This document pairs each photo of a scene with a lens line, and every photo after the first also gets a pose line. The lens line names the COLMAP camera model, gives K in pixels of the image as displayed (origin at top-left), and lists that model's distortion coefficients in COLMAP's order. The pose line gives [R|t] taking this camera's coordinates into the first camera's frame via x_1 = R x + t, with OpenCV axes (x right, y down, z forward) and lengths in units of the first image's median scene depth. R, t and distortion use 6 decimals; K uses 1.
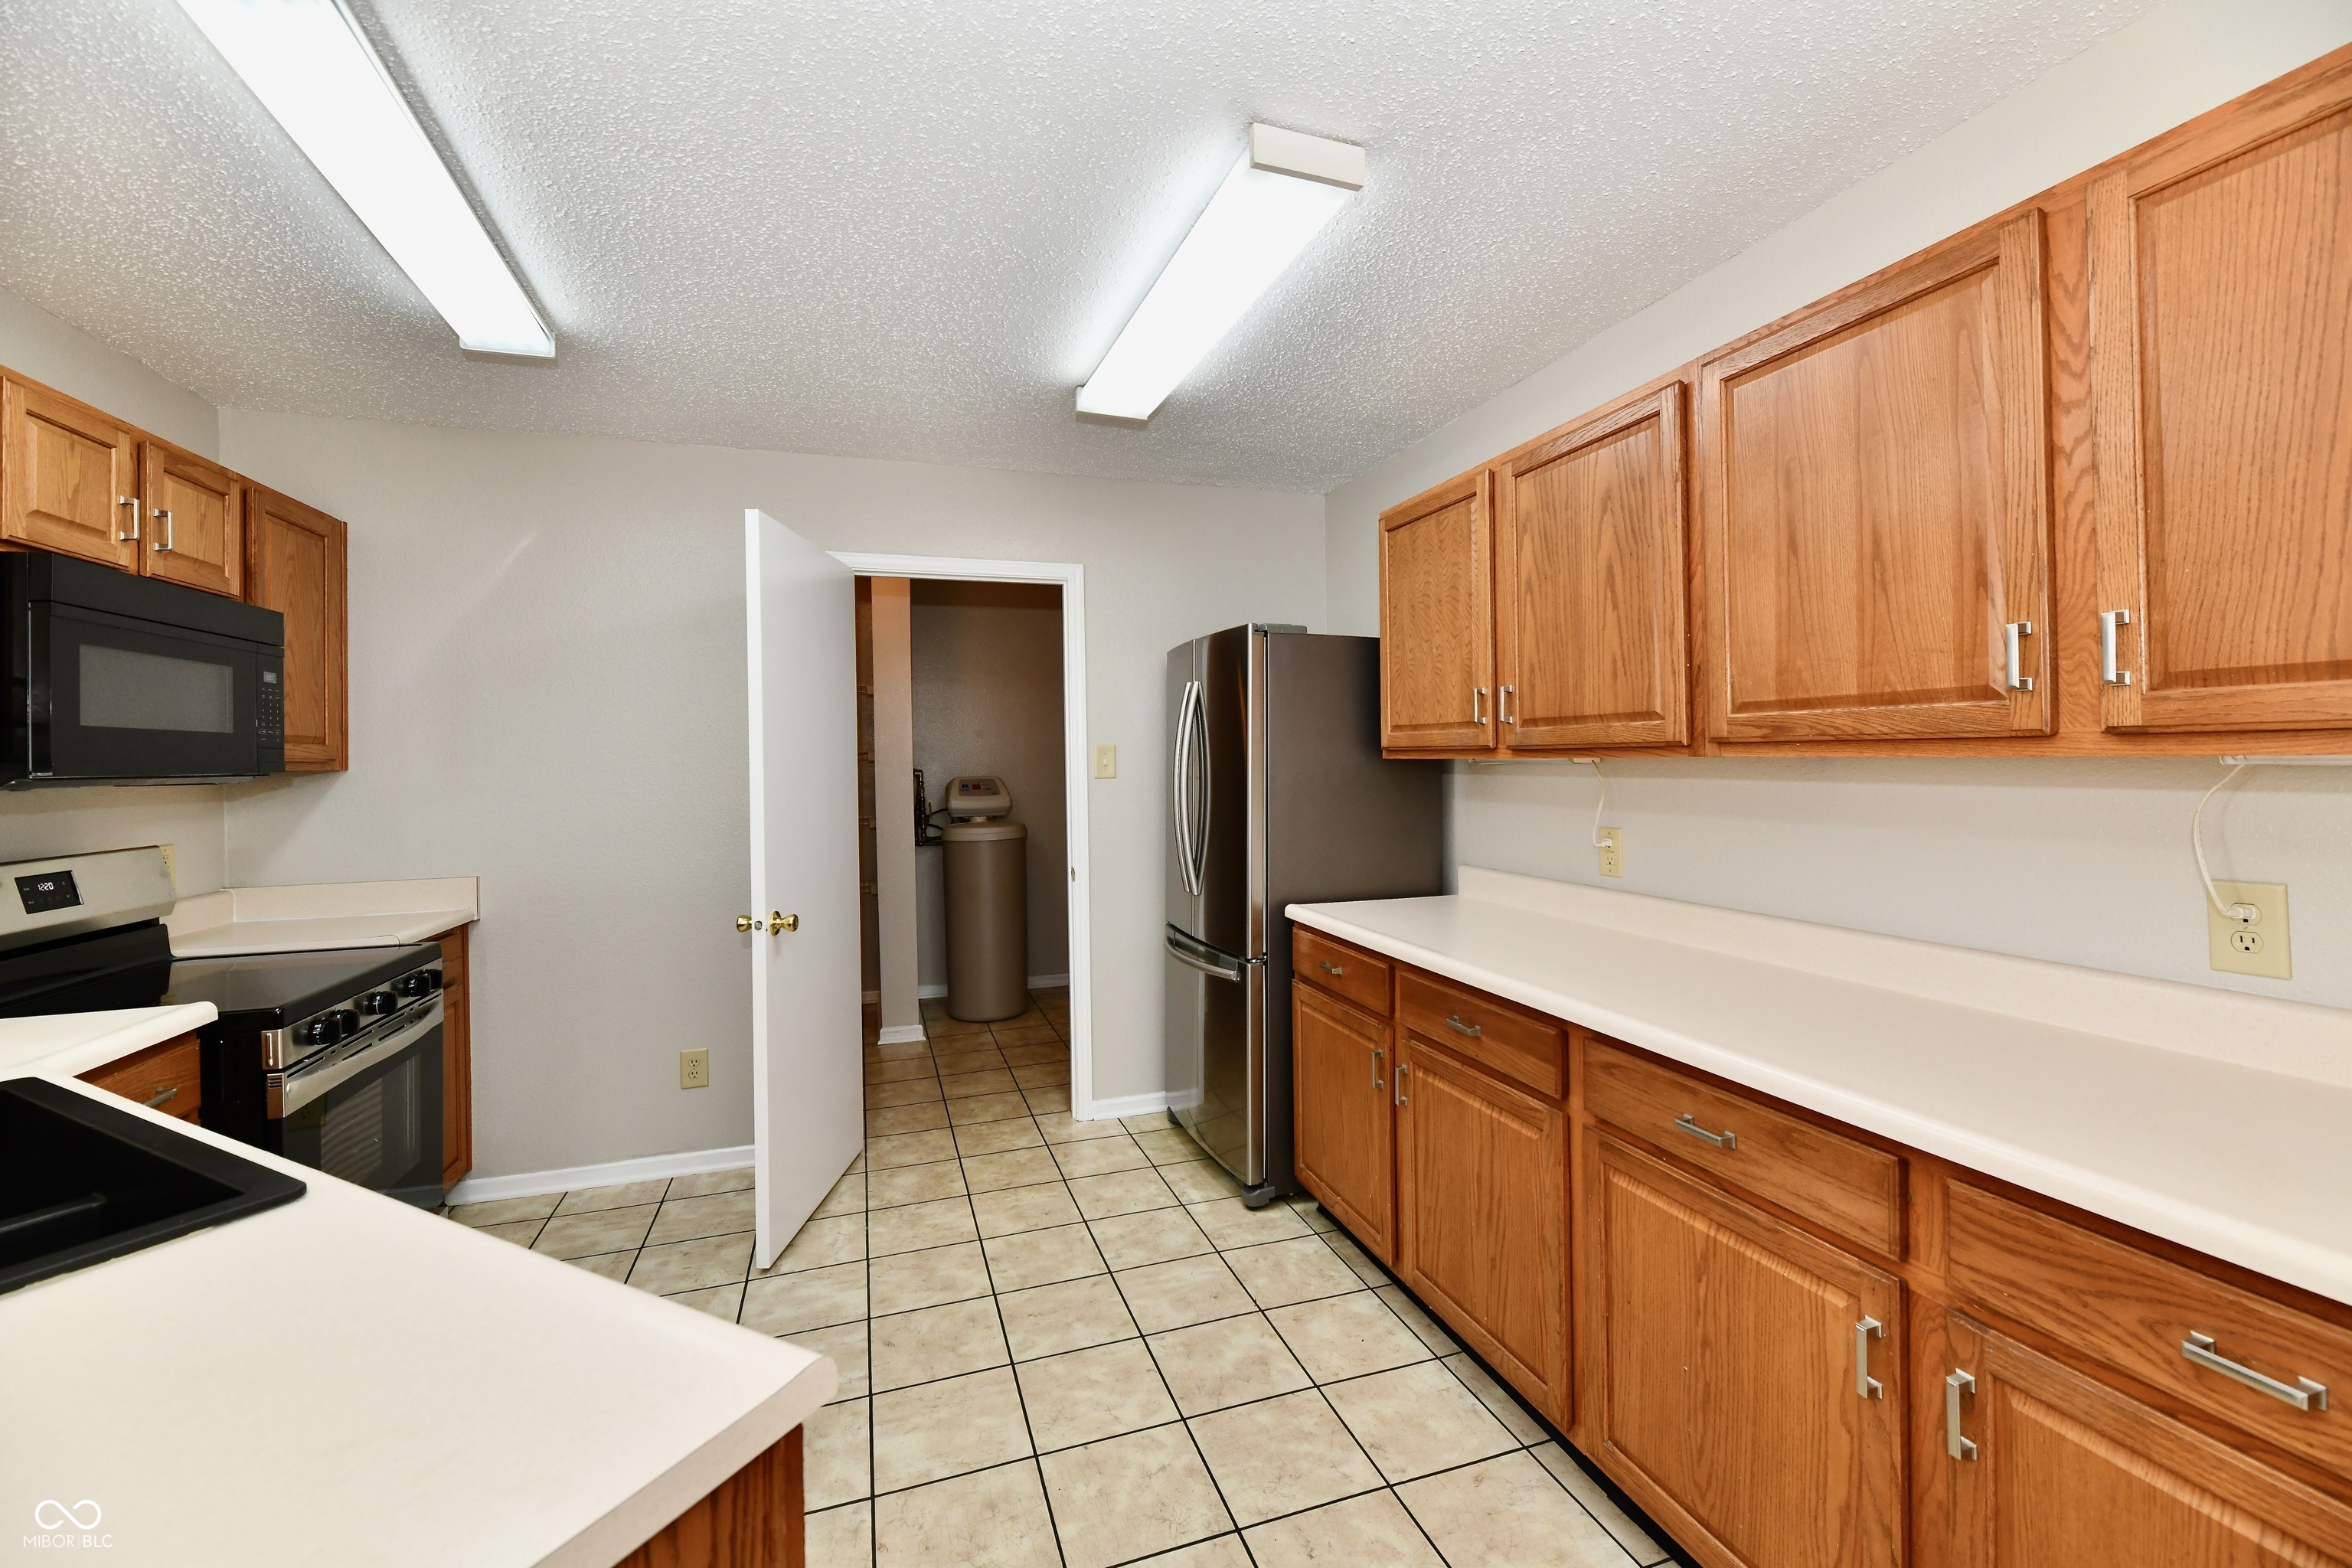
lens RADIAL K [[966.8, 0, 1178.8], [0, 966.8, 768.4], [0, 0, 1]] dist [-0.007297, -0.001181]
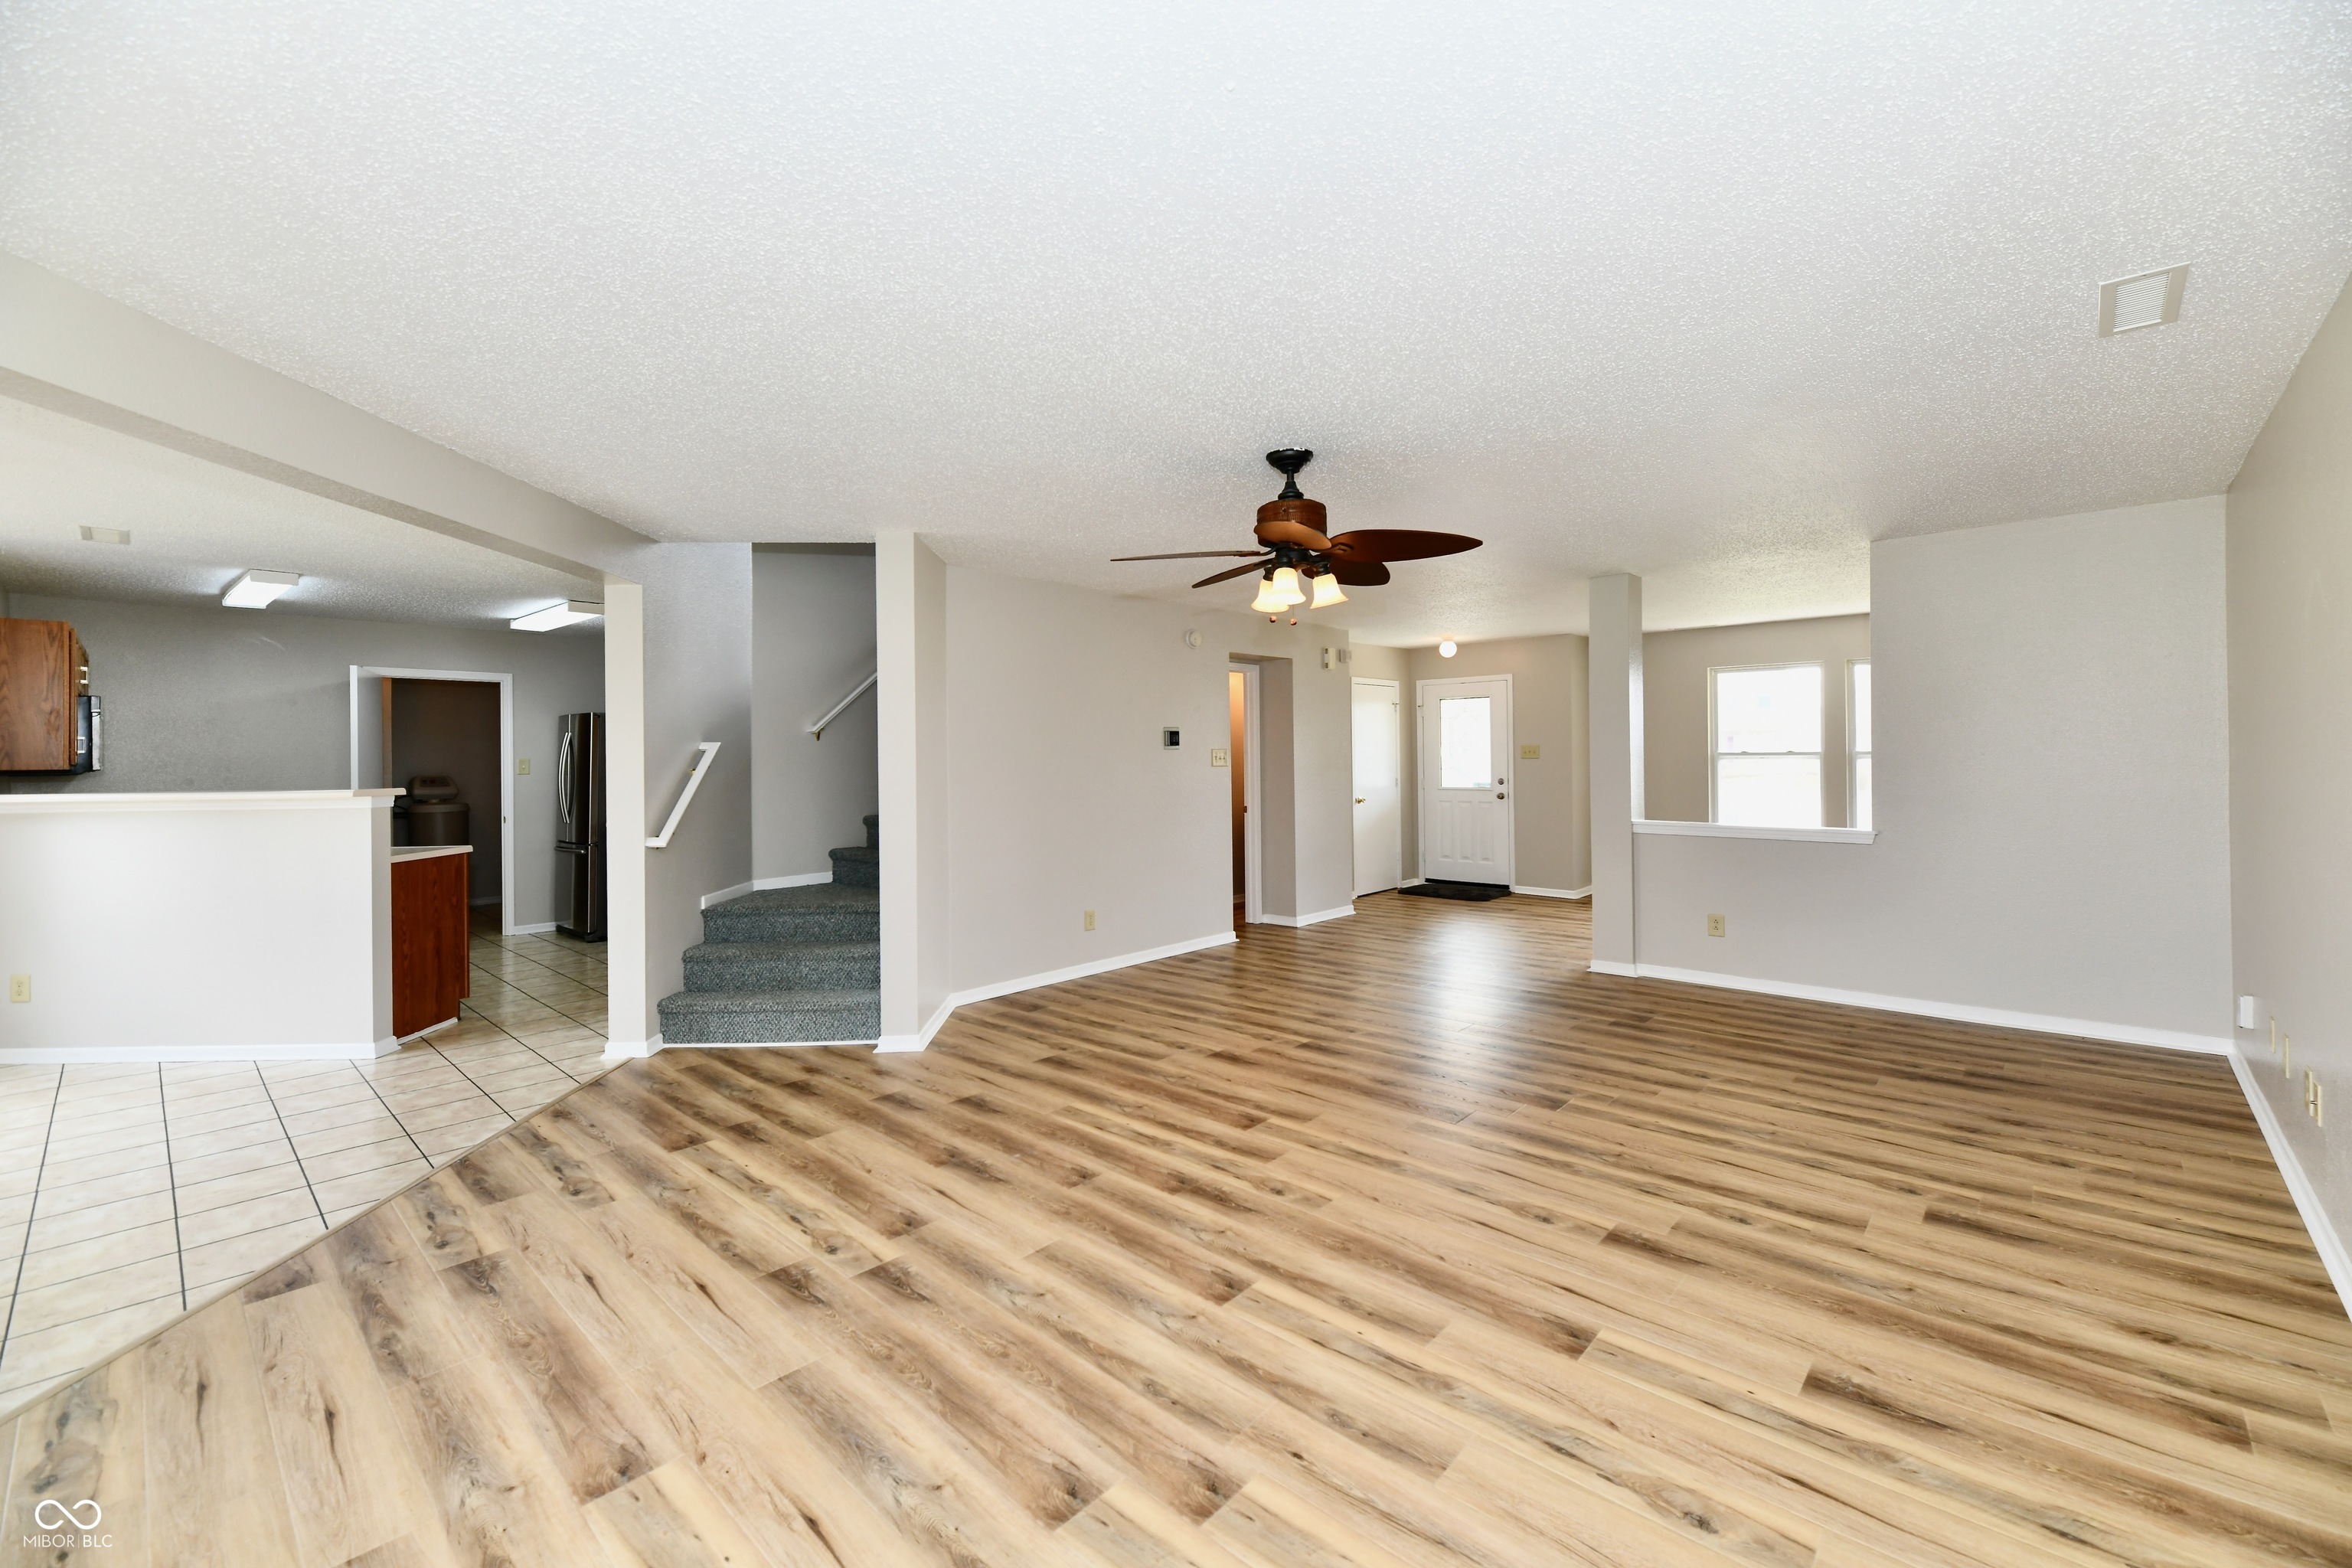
lens RADIAL K [[966.8, 0, 1188.8], [0, 966.8, 762.1], [0, 0, 1]] dist [-0.007297, -0.001181]
pose [[0.875503, 0.006748, 0.483166, 0.177998], [-0.003662, 0.999966, -0.007330, -0.005618], [-0.483199, 0.004648, 0.875498, -1.538893]]
